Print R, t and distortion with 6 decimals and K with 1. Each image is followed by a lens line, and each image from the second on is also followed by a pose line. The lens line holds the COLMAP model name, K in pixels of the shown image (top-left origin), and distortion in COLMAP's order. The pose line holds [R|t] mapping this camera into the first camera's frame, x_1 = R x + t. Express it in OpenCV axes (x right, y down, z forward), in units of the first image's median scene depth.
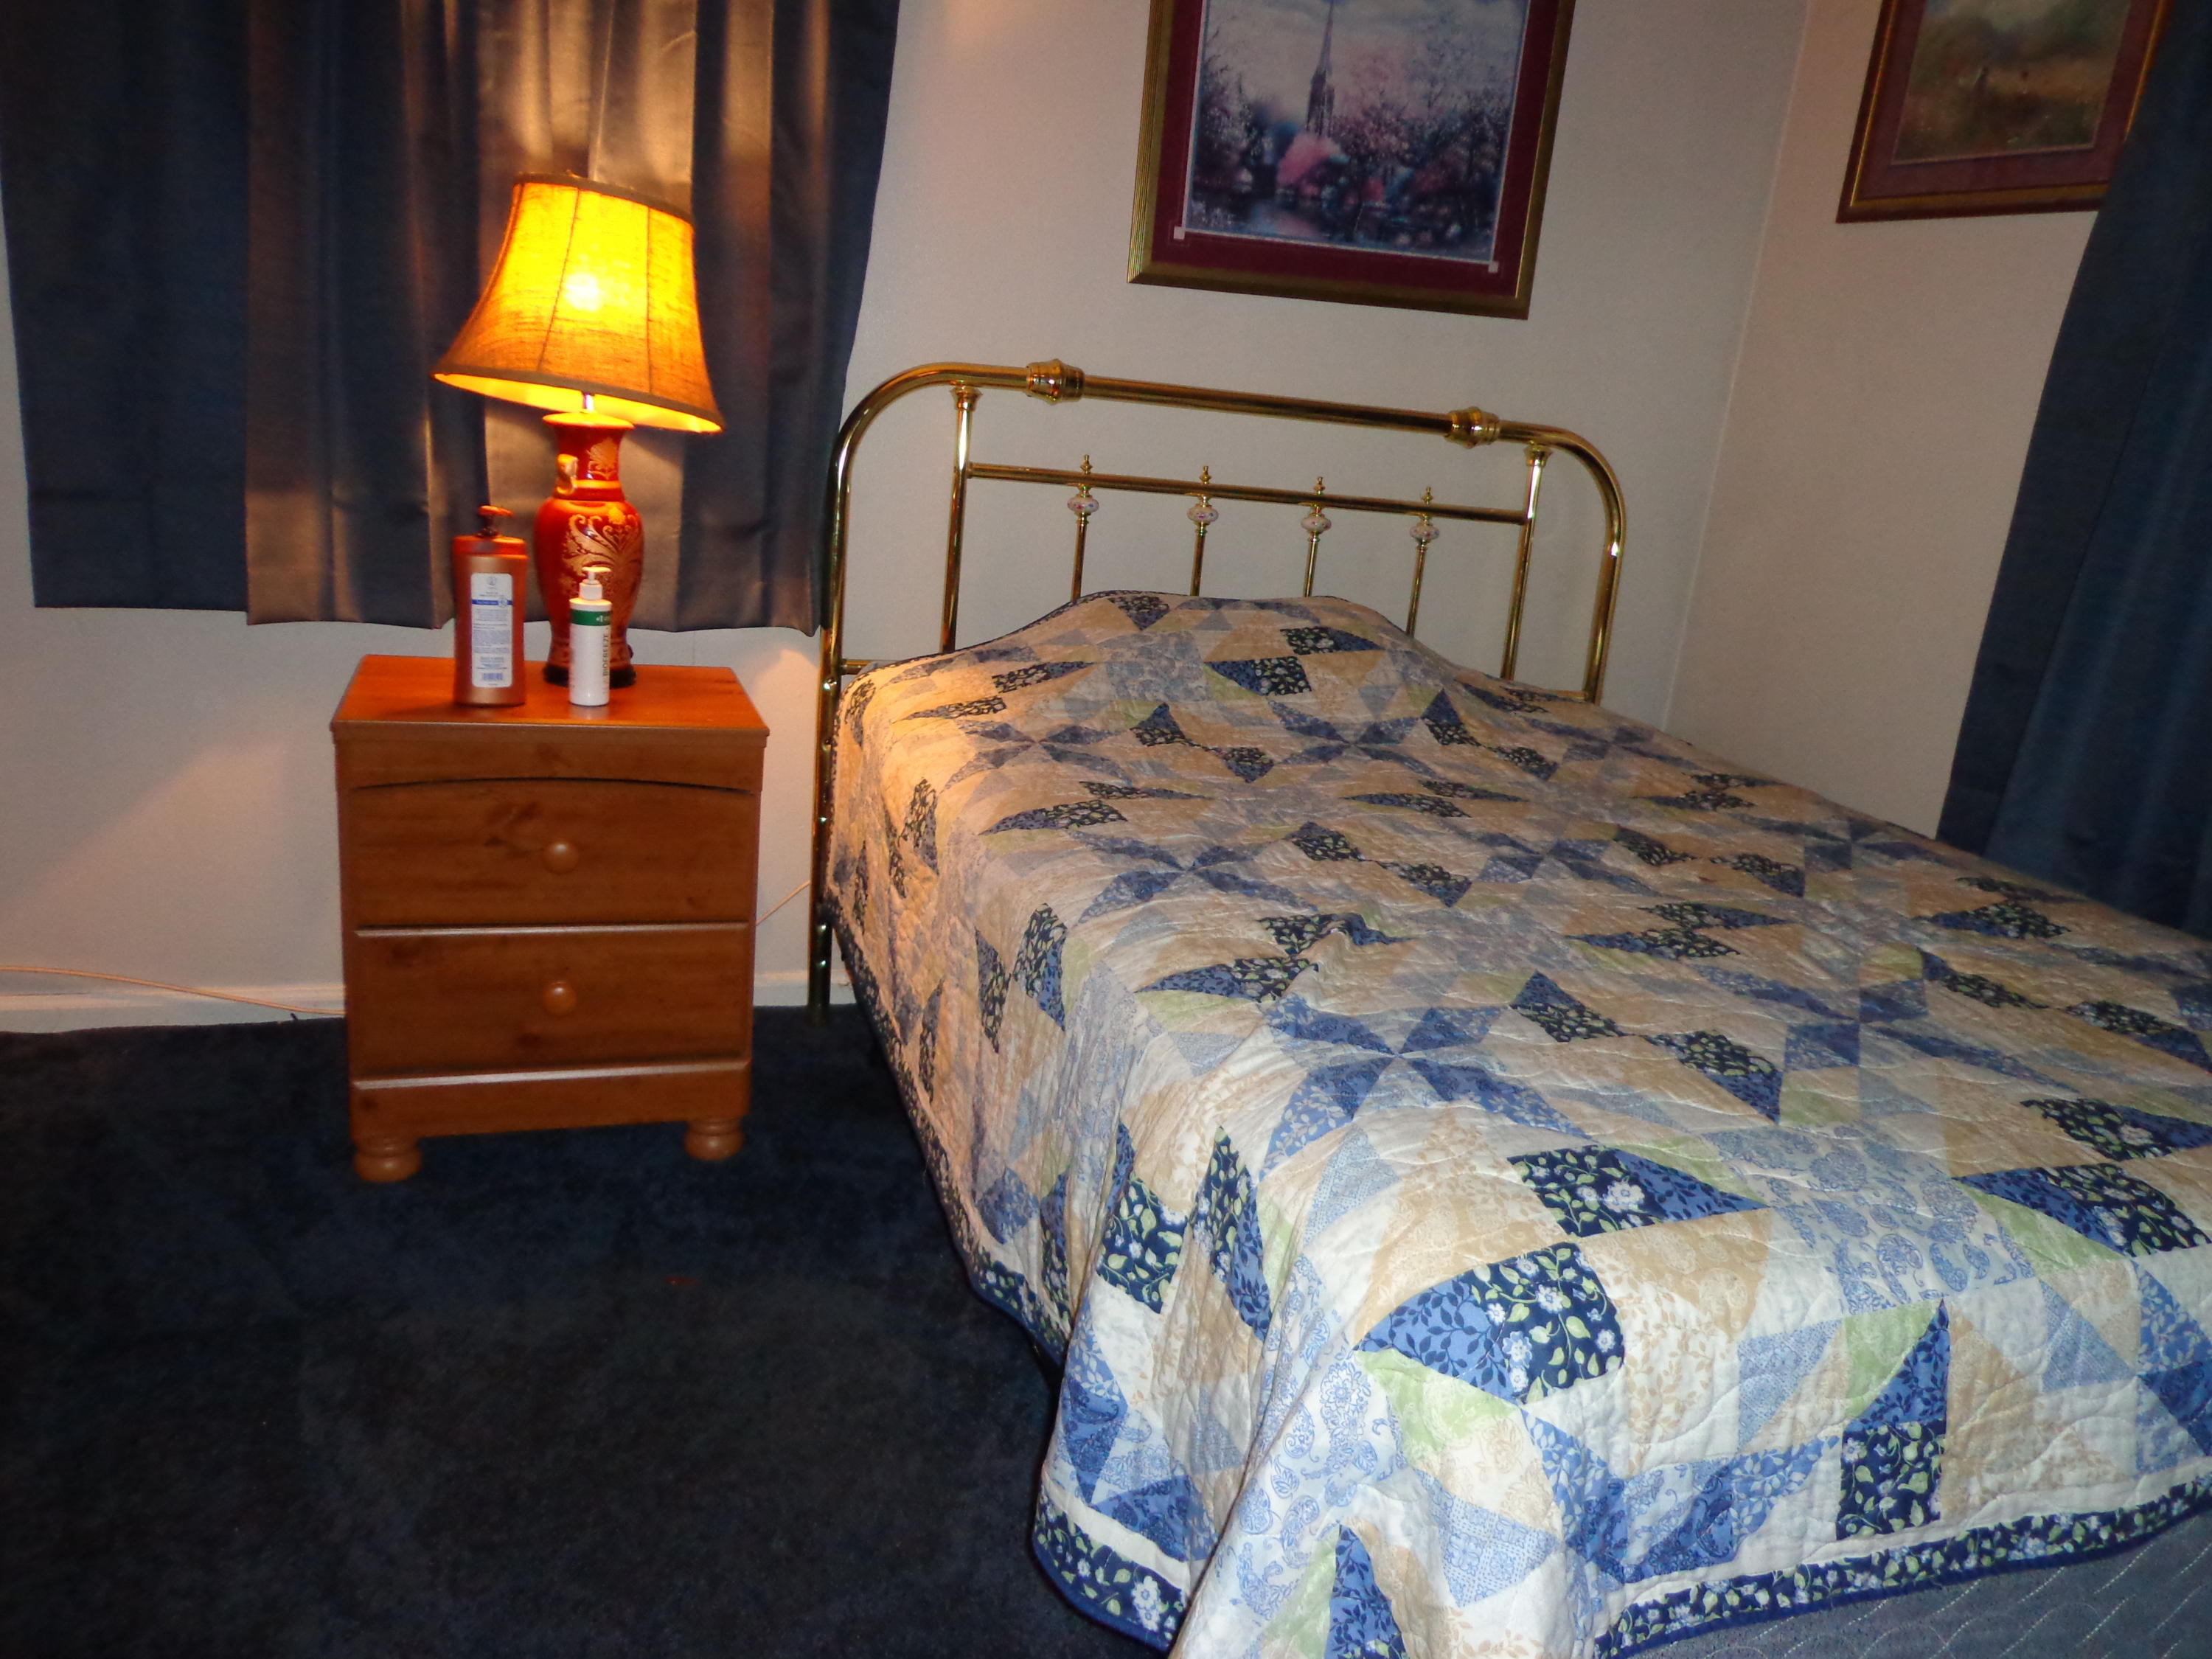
lens RADIAL K [[1620.4, 0, 1106.0], [0, 1620.4, 829.5], [0, 0, 1]] dist [-0.009870, 0.006351]
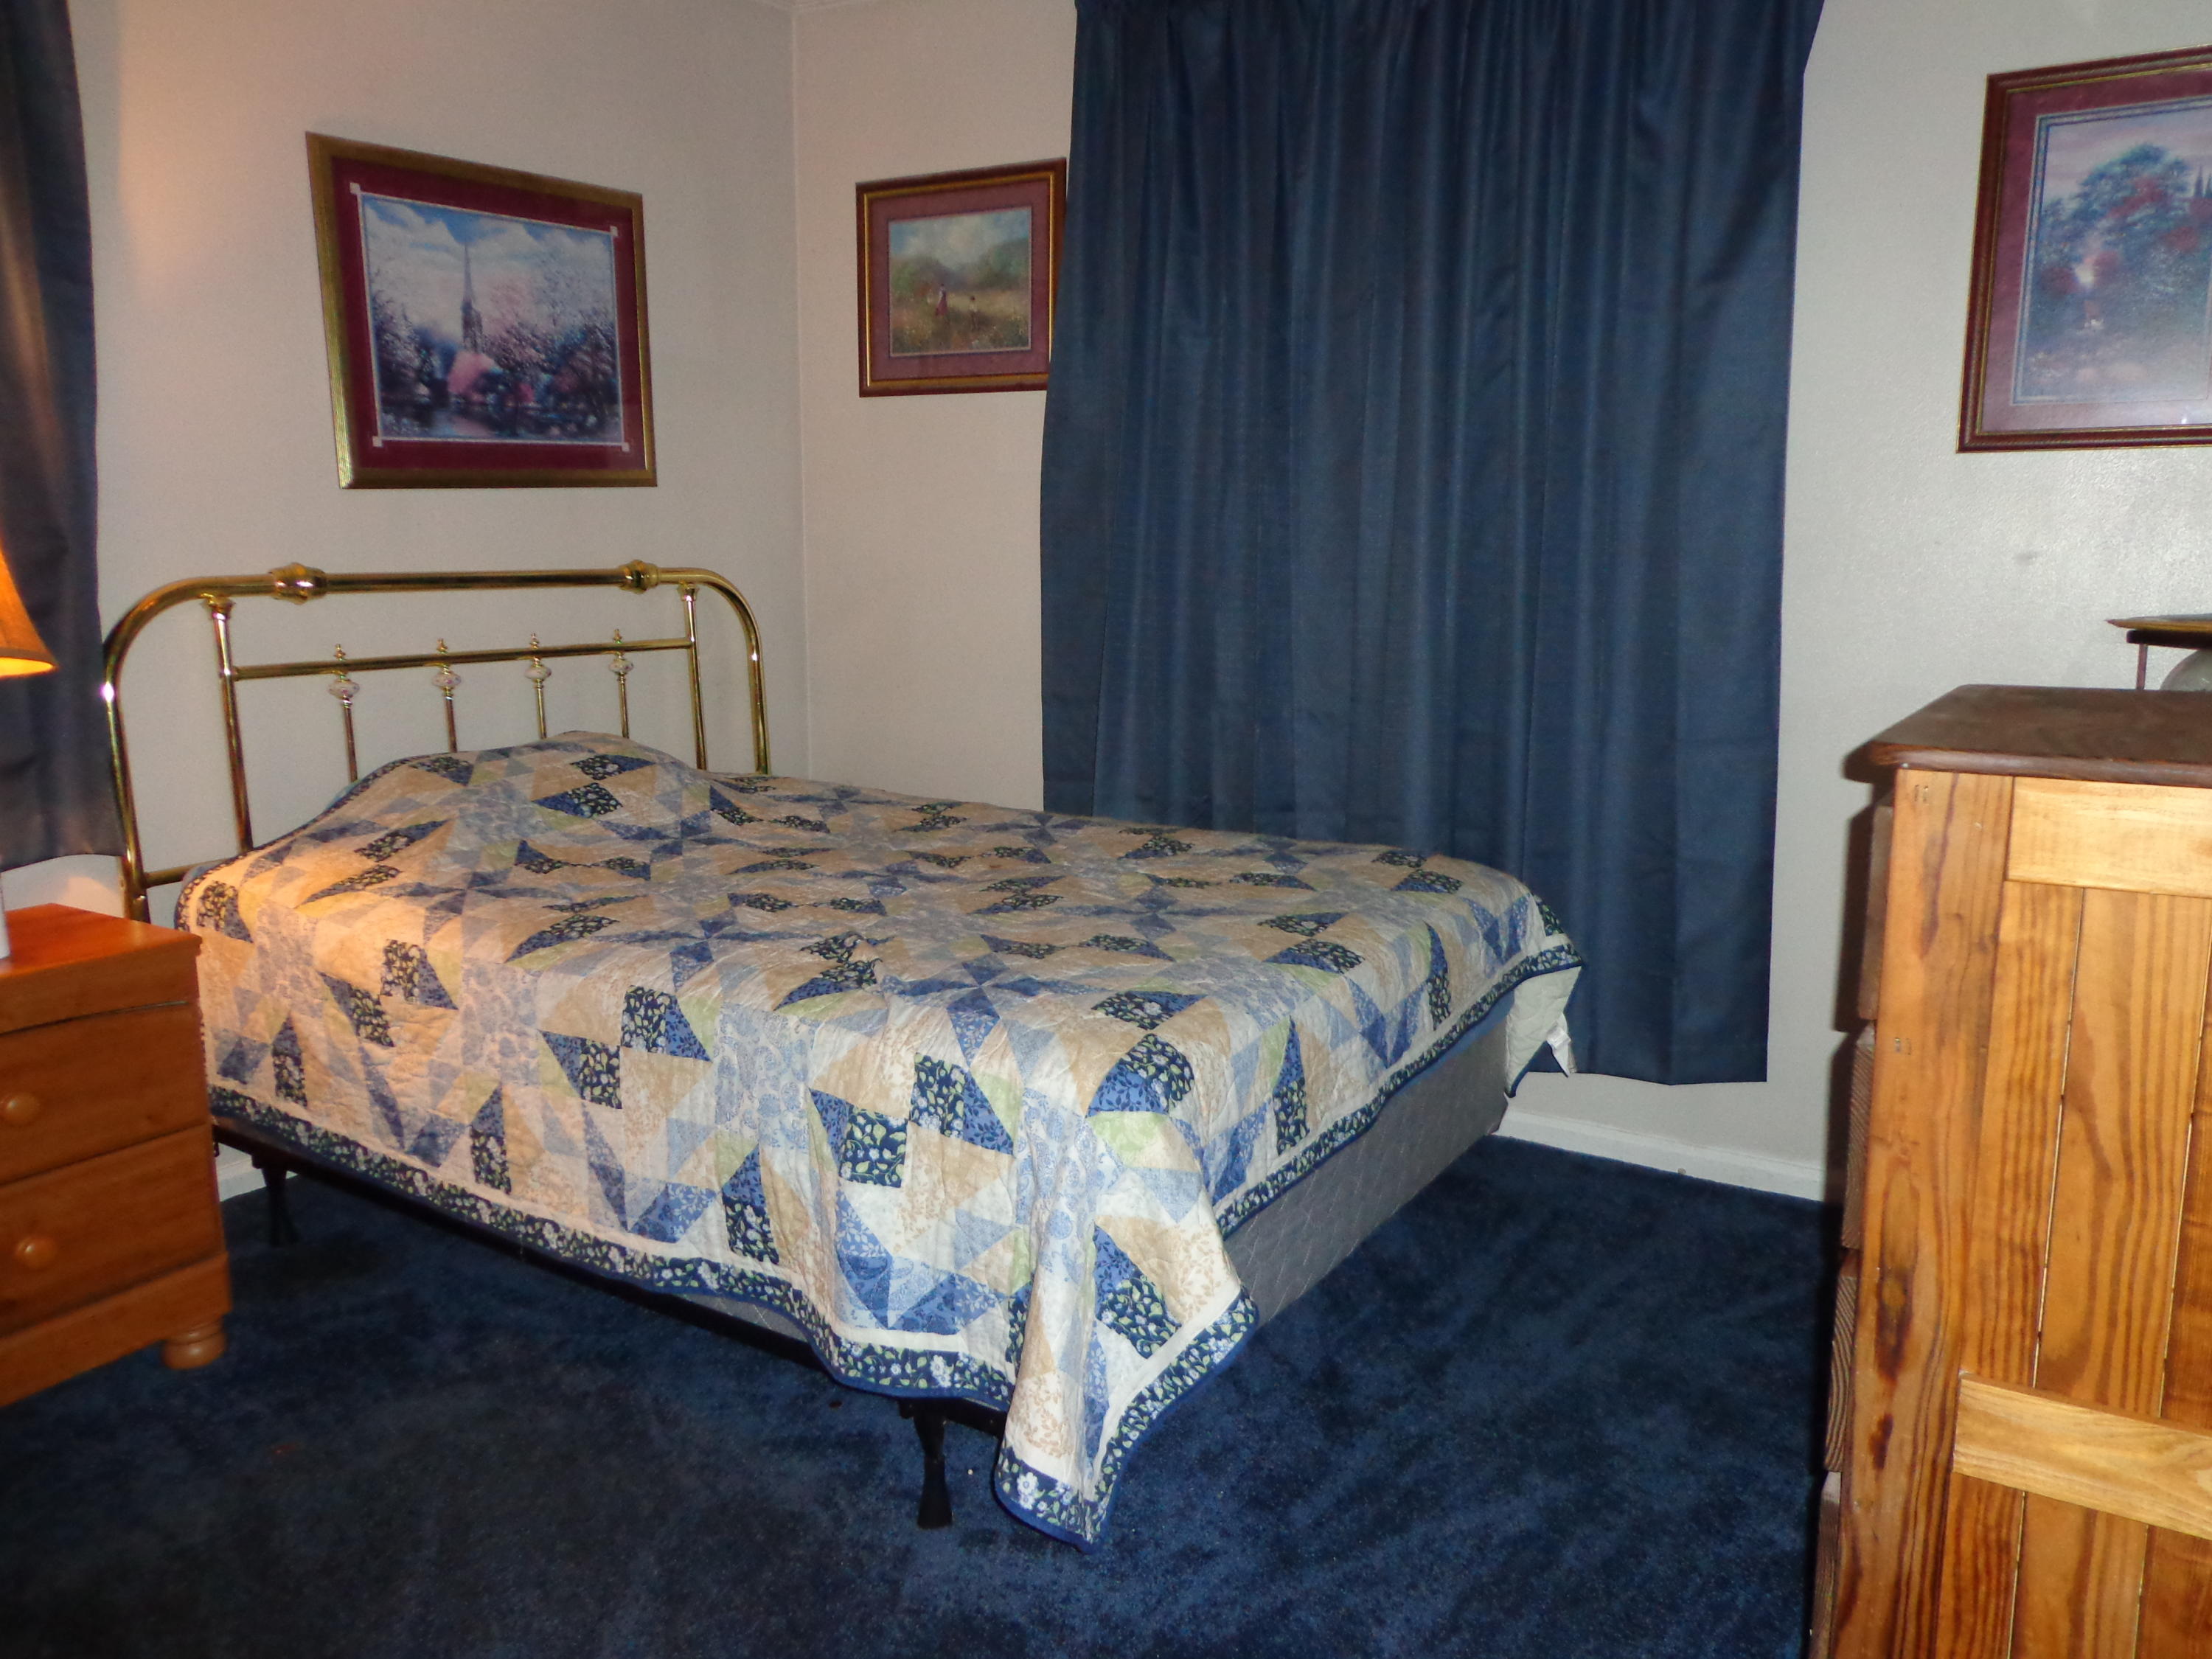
lens RADIAL K [[1611.5, 0, 1117.2], [0, 1611.5, 837.0], [0, 0, 1]] dist [-0.019642, 0.015363]
pose [[0.771492, -0.212902, 0.599561, -0.541811], [0.243477, 0.969413, 0.030939, -0.017295], [-0.587809, 0.122111, 0.799731, -0.318207]]
